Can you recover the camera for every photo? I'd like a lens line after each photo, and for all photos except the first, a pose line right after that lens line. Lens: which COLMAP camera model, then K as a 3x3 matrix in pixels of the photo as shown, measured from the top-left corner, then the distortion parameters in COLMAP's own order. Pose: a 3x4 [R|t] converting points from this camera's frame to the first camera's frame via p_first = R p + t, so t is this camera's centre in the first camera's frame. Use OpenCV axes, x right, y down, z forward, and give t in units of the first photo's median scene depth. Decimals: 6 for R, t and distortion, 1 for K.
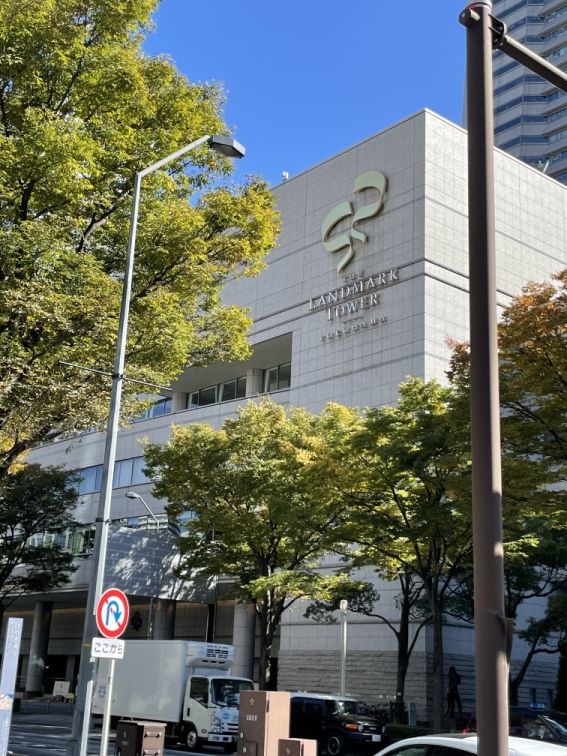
lens RADIAL K [[1003.4, 0, 283.5], [0, 1003.4, 378.0], [0, 0, 1]] dist [0.018752, 0.030488]
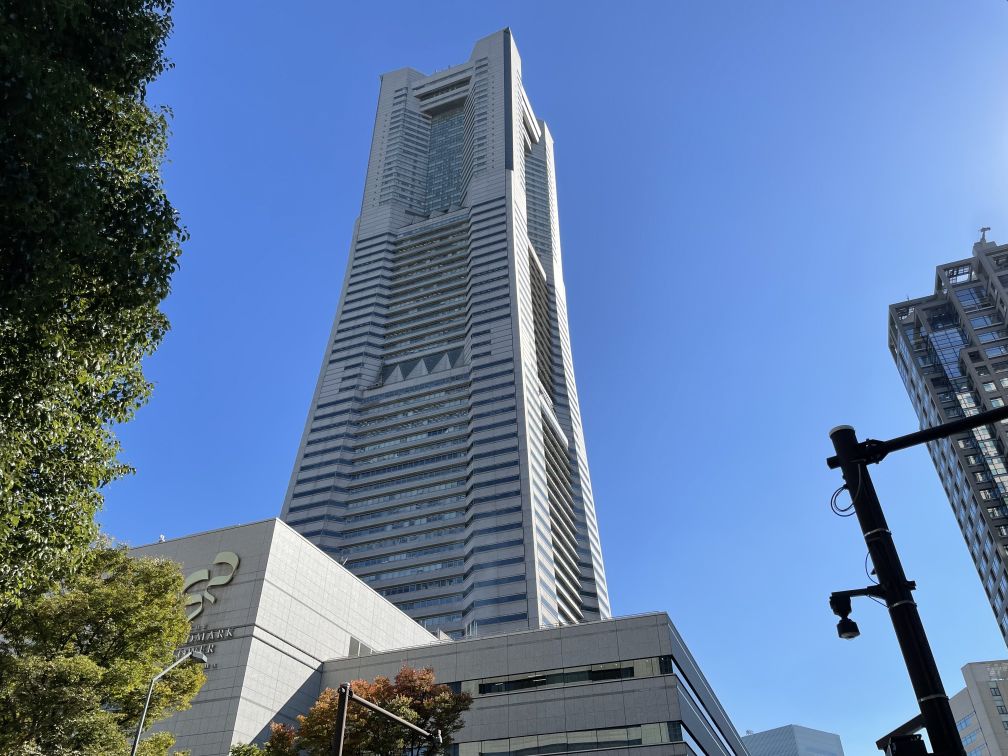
lens RADIAL K [[763.5, 0, 504.0], [0, 763.5, 378.0], [0, 0, 1]] dist [0.052176, 0.000199]
pose [[0.878939, 0.252439, 0.404650, -0.096495], [-0.096178, 0.924823, -0.368038, -0.080829], [-0.467136, 0.284564, 0.837142, -0.237543]]
